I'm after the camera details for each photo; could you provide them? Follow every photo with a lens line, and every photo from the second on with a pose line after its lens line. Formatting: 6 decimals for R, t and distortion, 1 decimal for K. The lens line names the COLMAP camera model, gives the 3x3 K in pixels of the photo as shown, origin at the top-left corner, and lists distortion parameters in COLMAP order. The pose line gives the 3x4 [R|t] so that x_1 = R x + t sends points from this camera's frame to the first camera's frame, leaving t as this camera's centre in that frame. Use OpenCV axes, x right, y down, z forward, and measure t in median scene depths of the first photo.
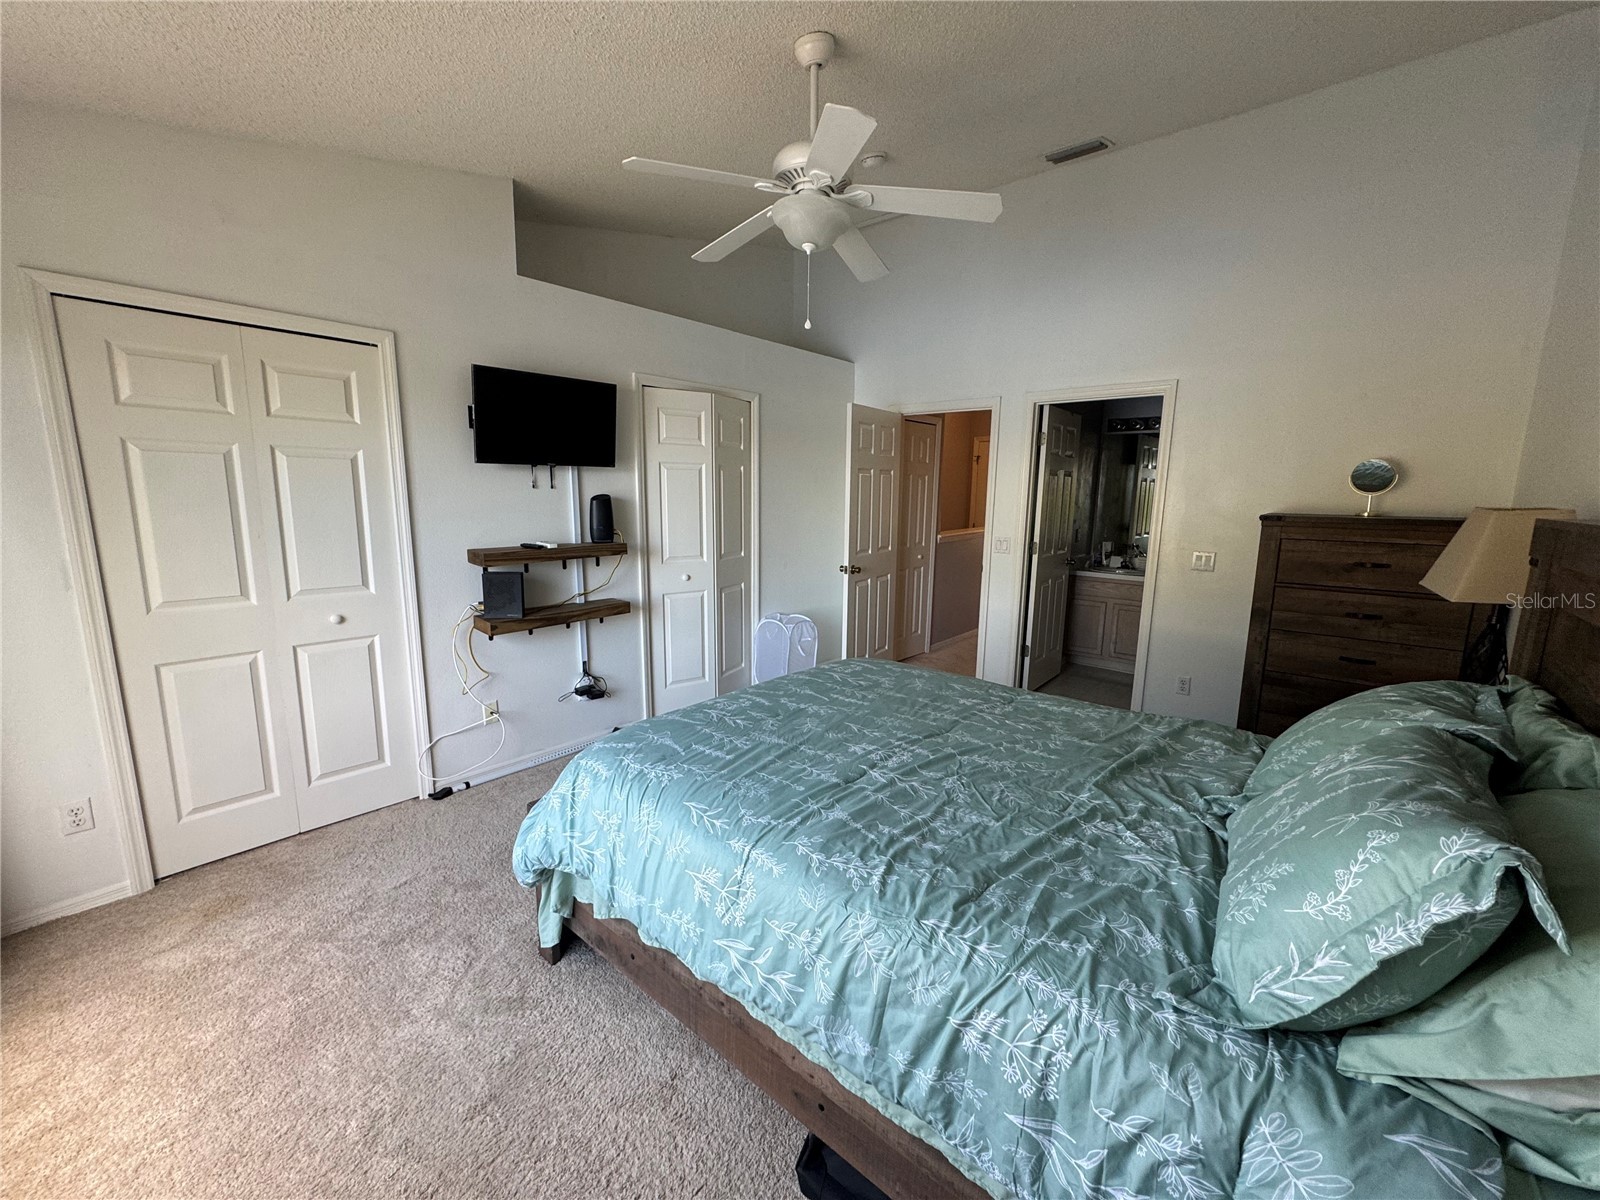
lens RADIAL K [[637.8, 0, 801.7], [0, 637.8, 599.2], [0, 0, 1]] dist [0.002052, -0.000089]
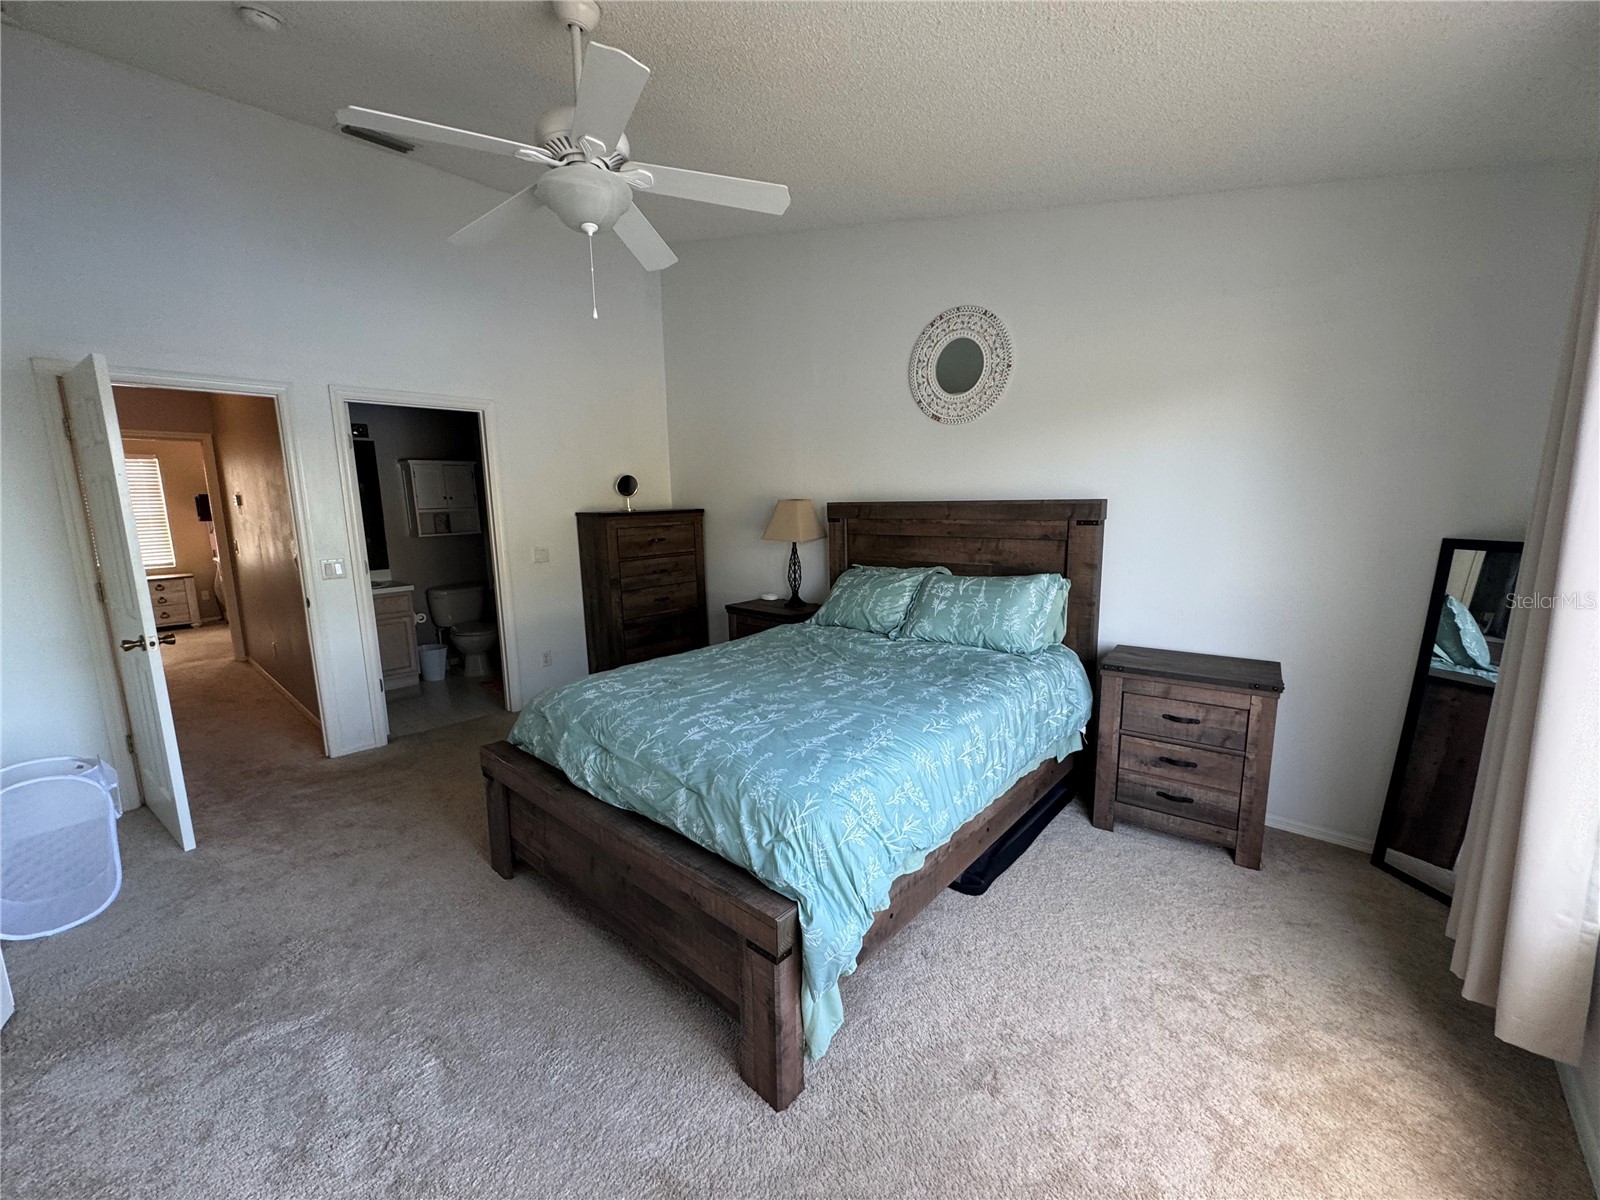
lens RADIAL K [[637.8, 0, 801.3], [0, 637.8, 600.9], [0, 0, 1]] dist [0.002052, -0.000089]
pose [[0.020913, -0.173704, 0.984576, -0.963073], [0.187996, 0.967908, 0.166770, -0.137911], [-0.981947, 0.181609, 0.052898, 0.758864]]
